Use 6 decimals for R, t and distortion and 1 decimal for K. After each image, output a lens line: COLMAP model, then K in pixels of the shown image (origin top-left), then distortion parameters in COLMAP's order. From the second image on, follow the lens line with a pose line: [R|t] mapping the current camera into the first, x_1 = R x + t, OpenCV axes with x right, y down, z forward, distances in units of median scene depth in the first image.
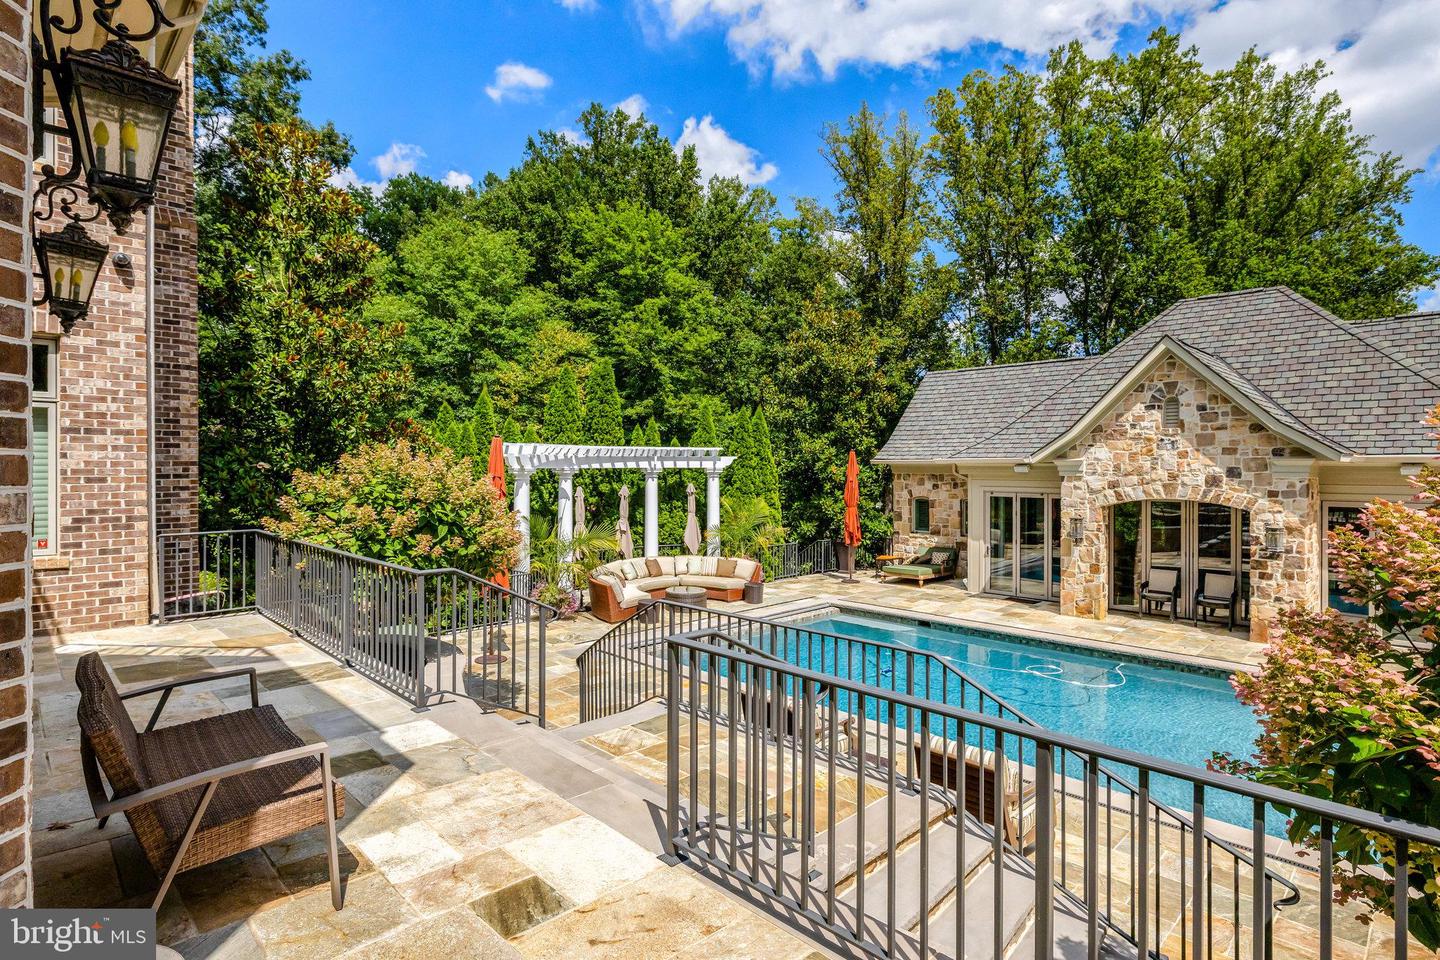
lens RADIAL K [[726.8, 0, 710.6], [0, 726.8, 471.8], [0, 0, 1]] dist [0.000000, -0.000324]
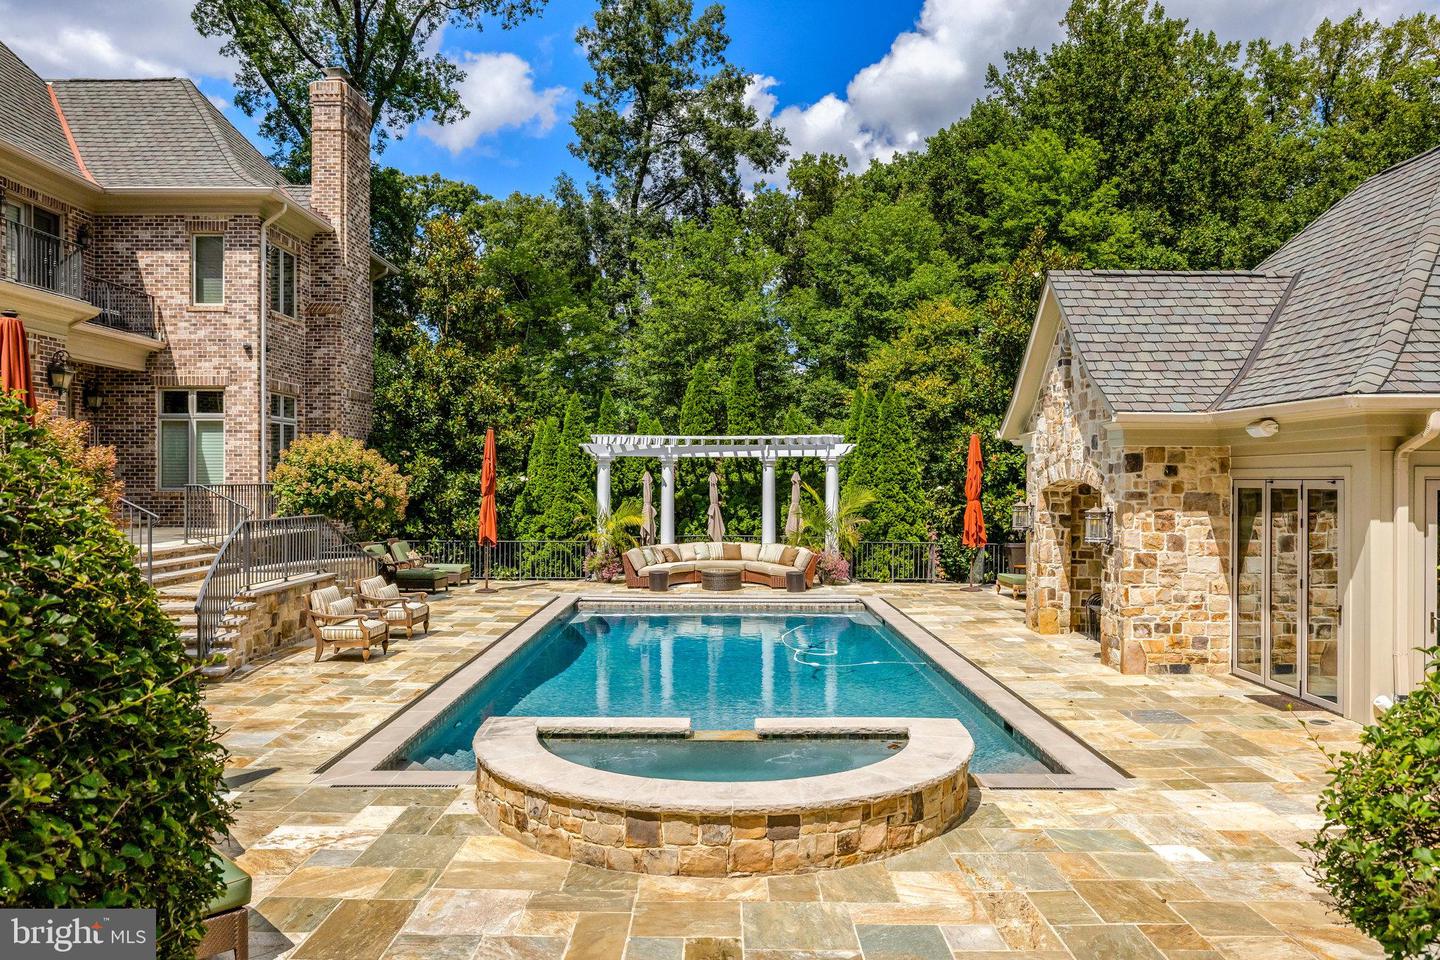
lens RADIAL K [[988.3, 0, 706.6], [0, 988.3, 484.2], [0, 0, 1]] dist [-0.007055, 0.009696]
pose [[0.709857, 0.003949, -0.704335, 0.991658], [-0.007433, 0.999971, -0.001885, 0.042946], [0.704307, 0.006573, 0.709865, -0.022082]]
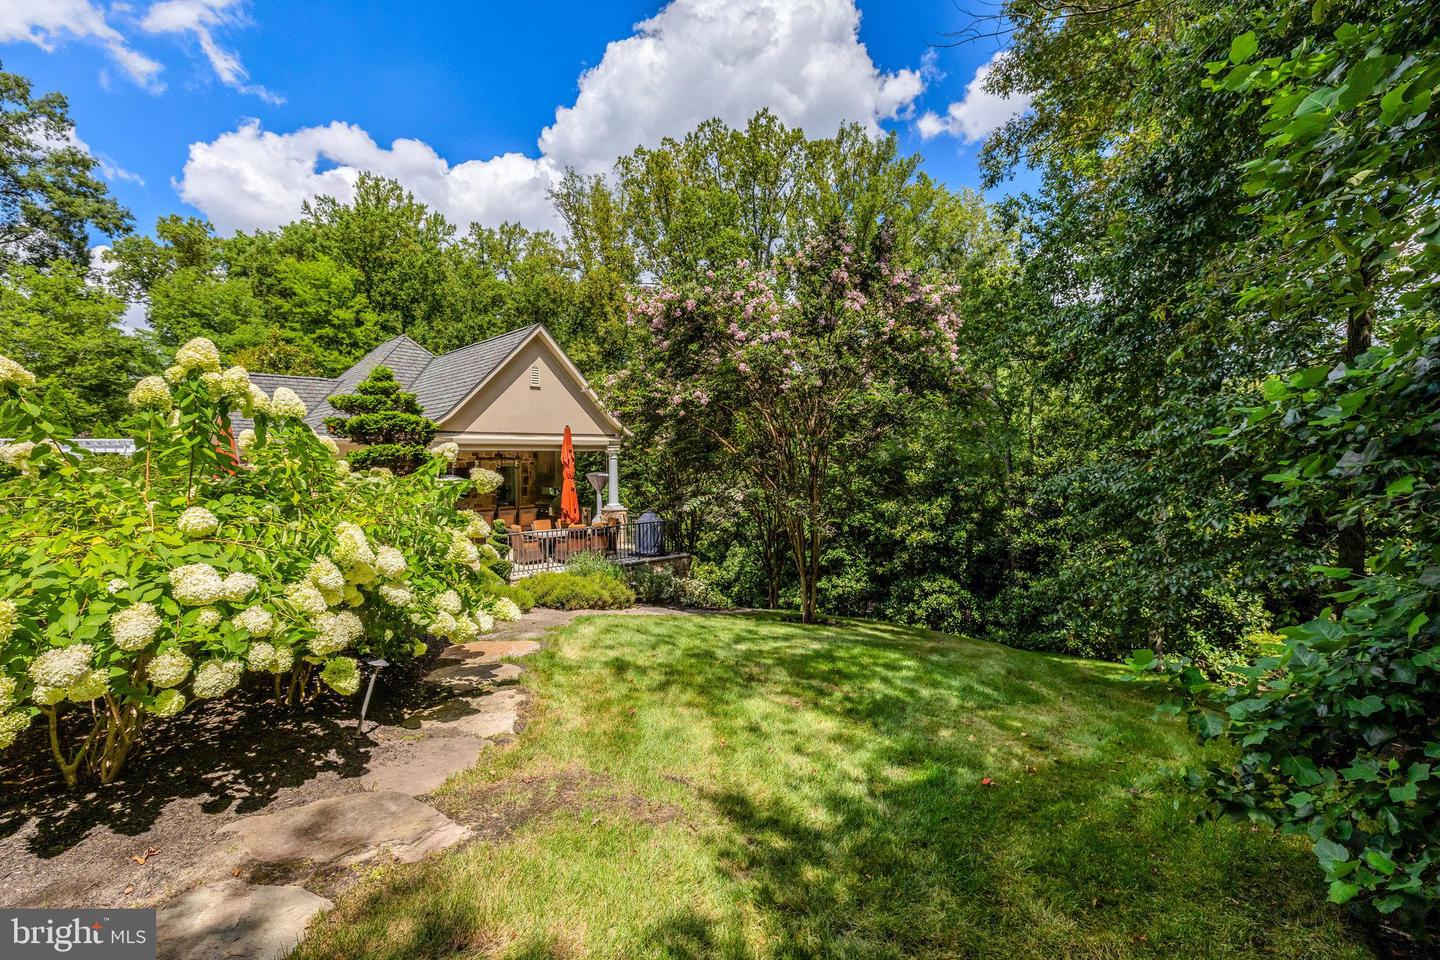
lens RADIAL K [[642.1, 0, 716.4], [0, 642.1, 470.5], [0, 0, 1]] dist [-0.003884, 0.000675]
pose [[0.999773, -0.012376, -0.017315, 1.608259], [0.012637, 0.999807, 0.015034, 0.036382], [0.017125, -0.015250, 0.999737, -0.431220]]
